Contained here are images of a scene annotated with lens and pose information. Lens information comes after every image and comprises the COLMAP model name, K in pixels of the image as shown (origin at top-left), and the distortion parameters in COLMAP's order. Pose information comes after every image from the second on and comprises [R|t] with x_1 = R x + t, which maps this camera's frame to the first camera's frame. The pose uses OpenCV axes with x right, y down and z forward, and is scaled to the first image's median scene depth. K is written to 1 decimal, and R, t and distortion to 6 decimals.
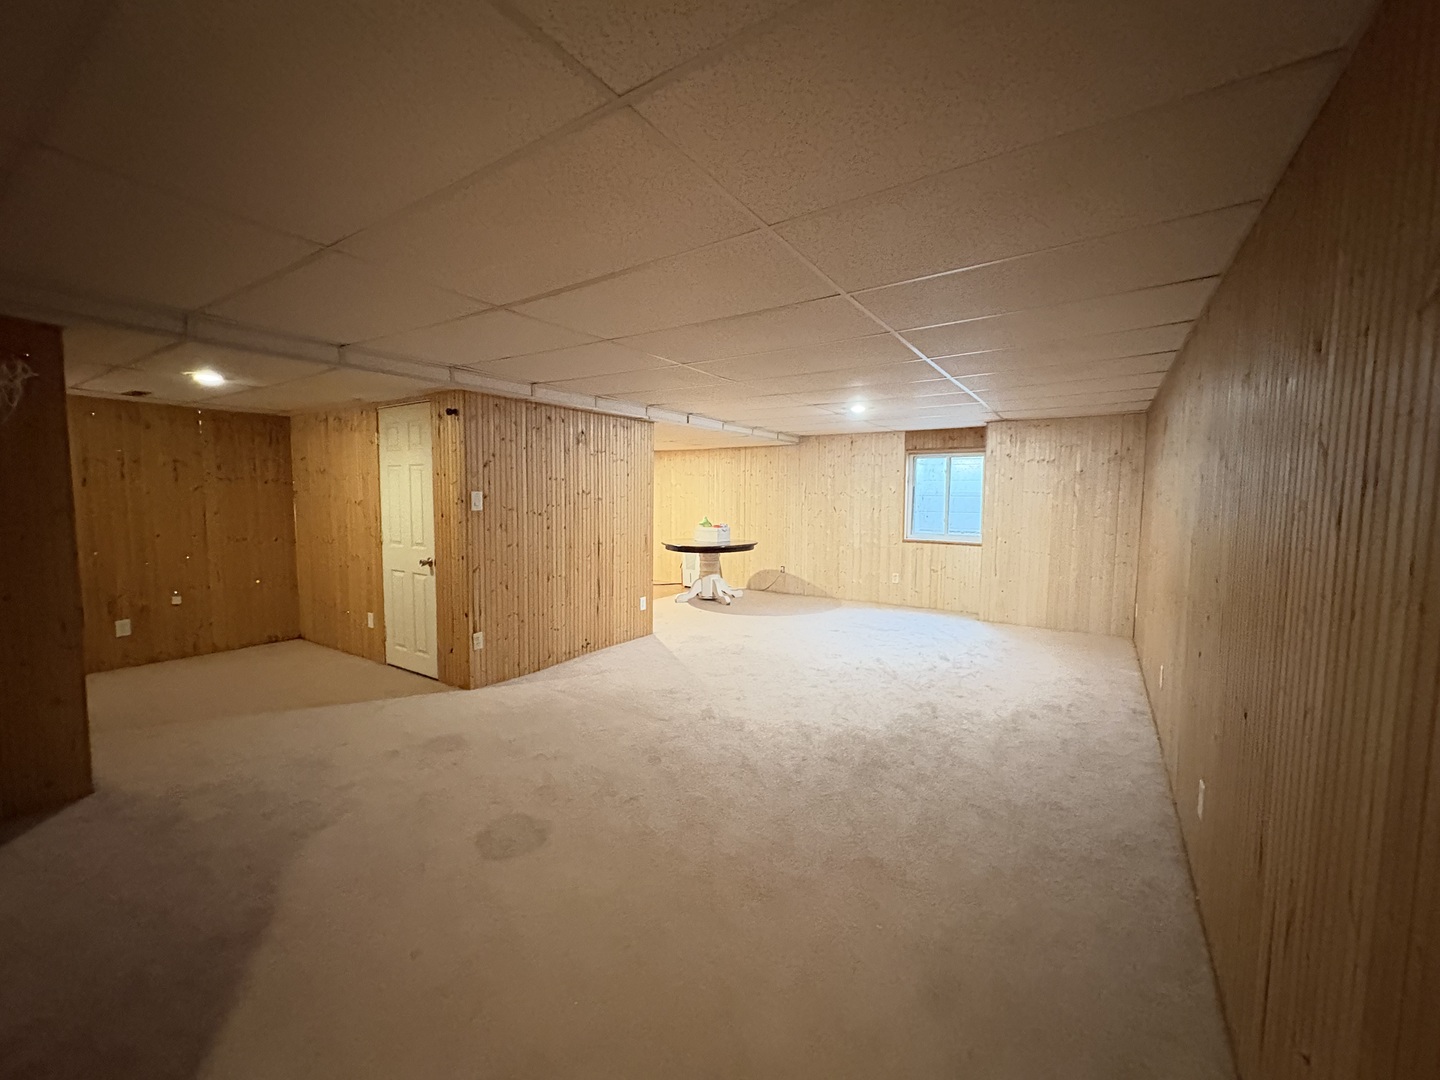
lens RADIAL K [[588.3, 0, 707.0], [0, 588.3, 544.3], [0, 0, 1]] dist [0.000988, -0.000019]
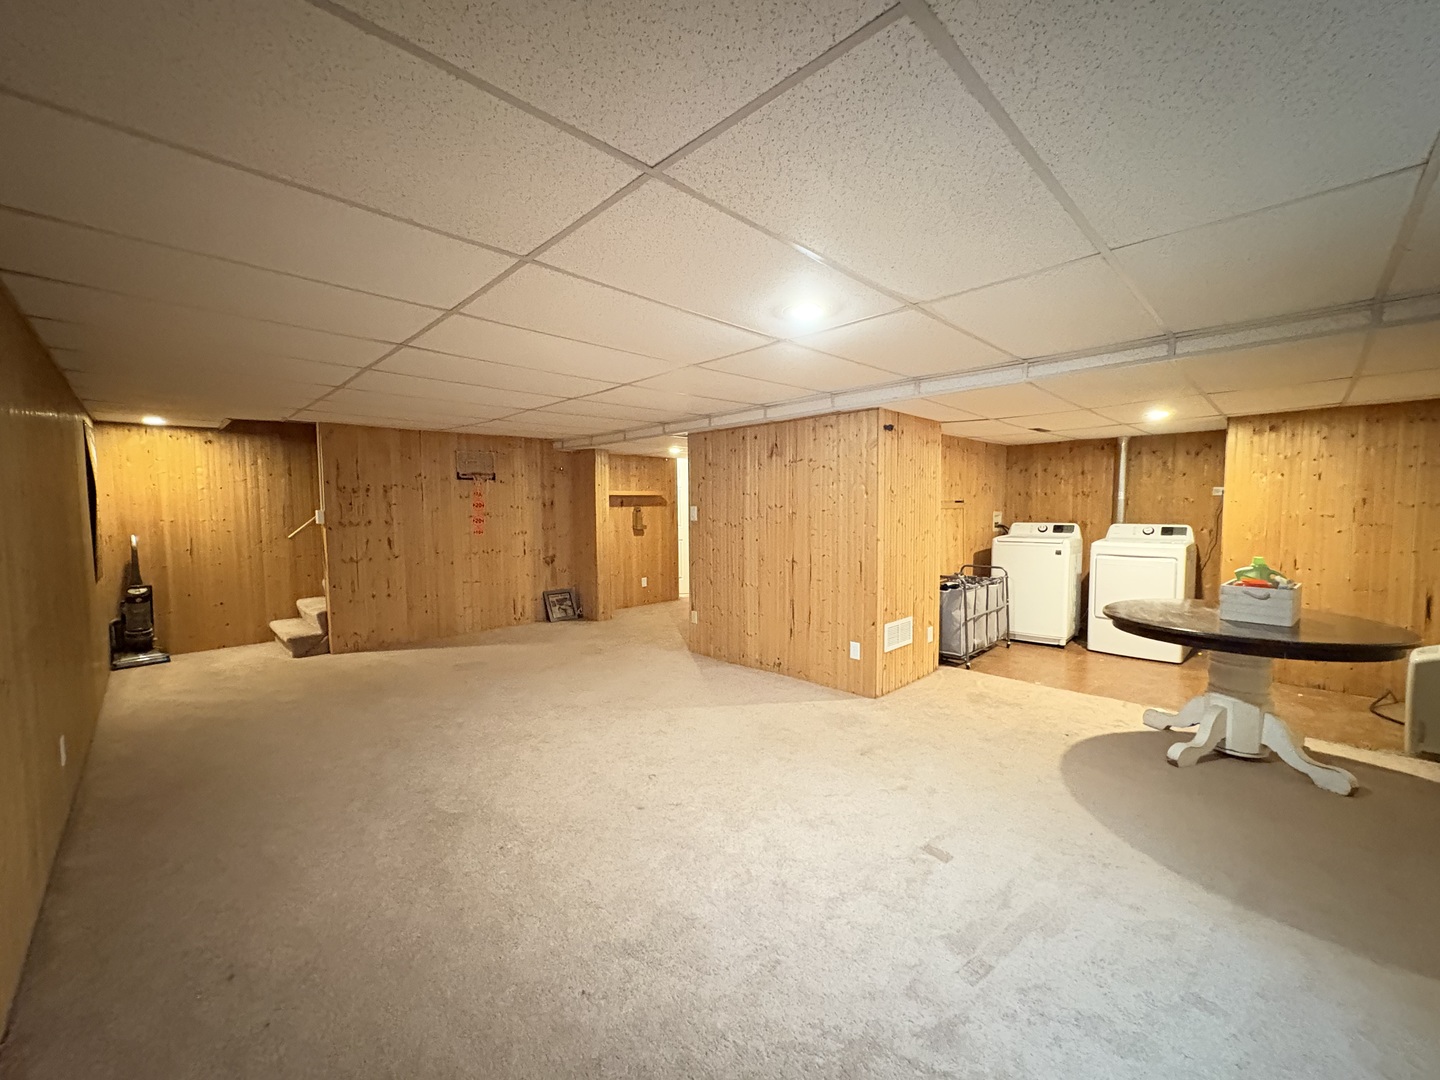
lens RADIAL K [[571.3, 0, 720.0], [0, 571.3, 540.0], [0, 0, 1]] dist [0.000368, -0.000235]
pose [[-0.204704, 0.052935, -0.977391, 0.713989], [-0.080480, 0.994245, 0.070704, -0.089165], [0.975510, 0.093134, -0.199266, 1.072667]]
